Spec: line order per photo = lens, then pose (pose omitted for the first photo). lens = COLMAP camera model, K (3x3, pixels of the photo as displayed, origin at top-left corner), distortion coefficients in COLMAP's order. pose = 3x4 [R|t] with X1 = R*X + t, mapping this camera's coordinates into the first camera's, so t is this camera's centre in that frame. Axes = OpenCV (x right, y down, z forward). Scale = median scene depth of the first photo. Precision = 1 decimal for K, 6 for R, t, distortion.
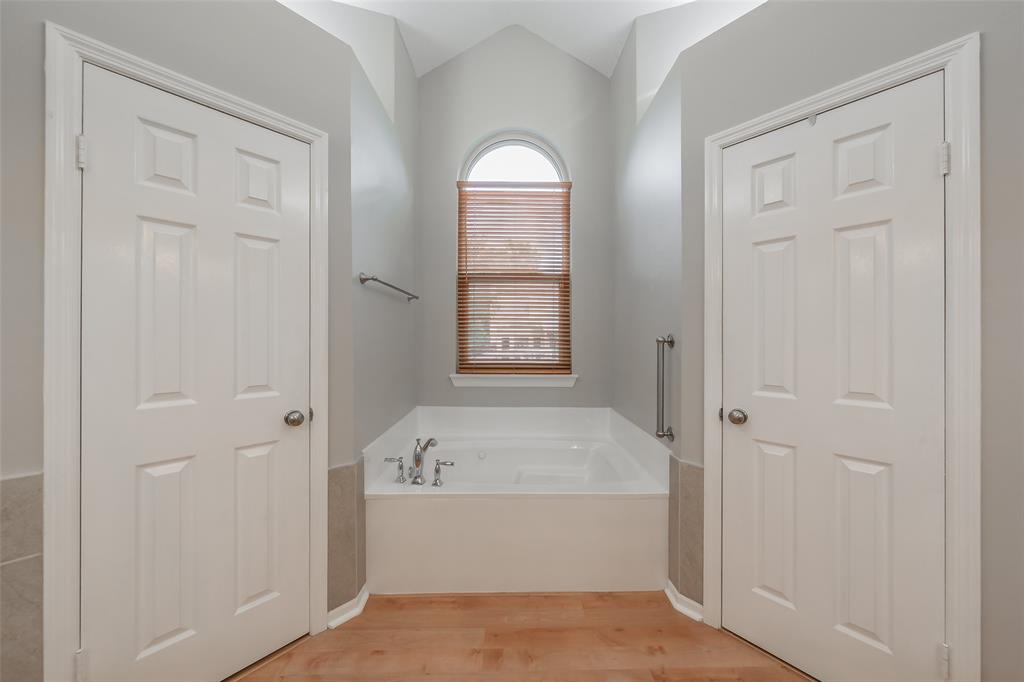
lens RADIAL K [[358.4, 0, 508.4], [0, 358.4, 338.8], [0, 0, 1]] dist [-0.000712, -0.000082]
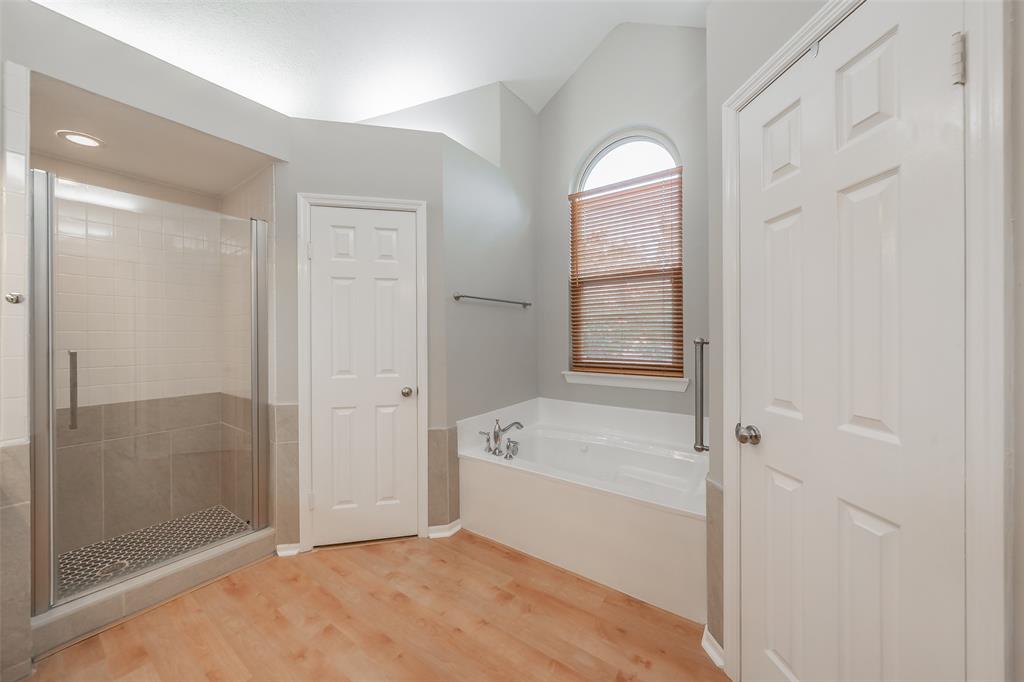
lens RADIAL K [[358.4, 0, 508.4], [0, 358.4, 338.8], [0, 0, 1]] dist [-0.000712, -0.000082]
pose [[0.807583, -0.004186, -0.589739, 0.562960], [0.006909, 0.999973, 0.002364, -0.007981], [0.589714, -0.005984, 0.807590, 0.007402]]
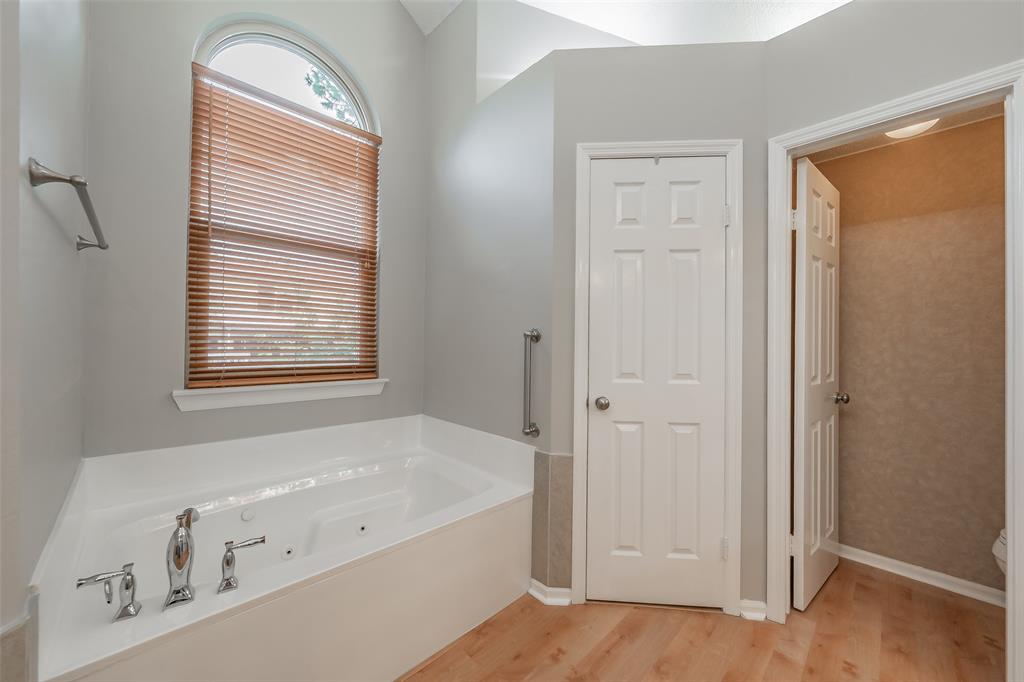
lens RADIAL K [[385.2, 0, 520.7], [0, 385.2, 339.7], [0, 0, 1]] dist [0.000636, 0.000227]
pose [[0.710311, 0.010677, 0.703807, -0.320233], [-0.010045, 0.999937, -0.005032, 0.023286], [-0.703816, -0.003496, 0.710374, 0.272212]]
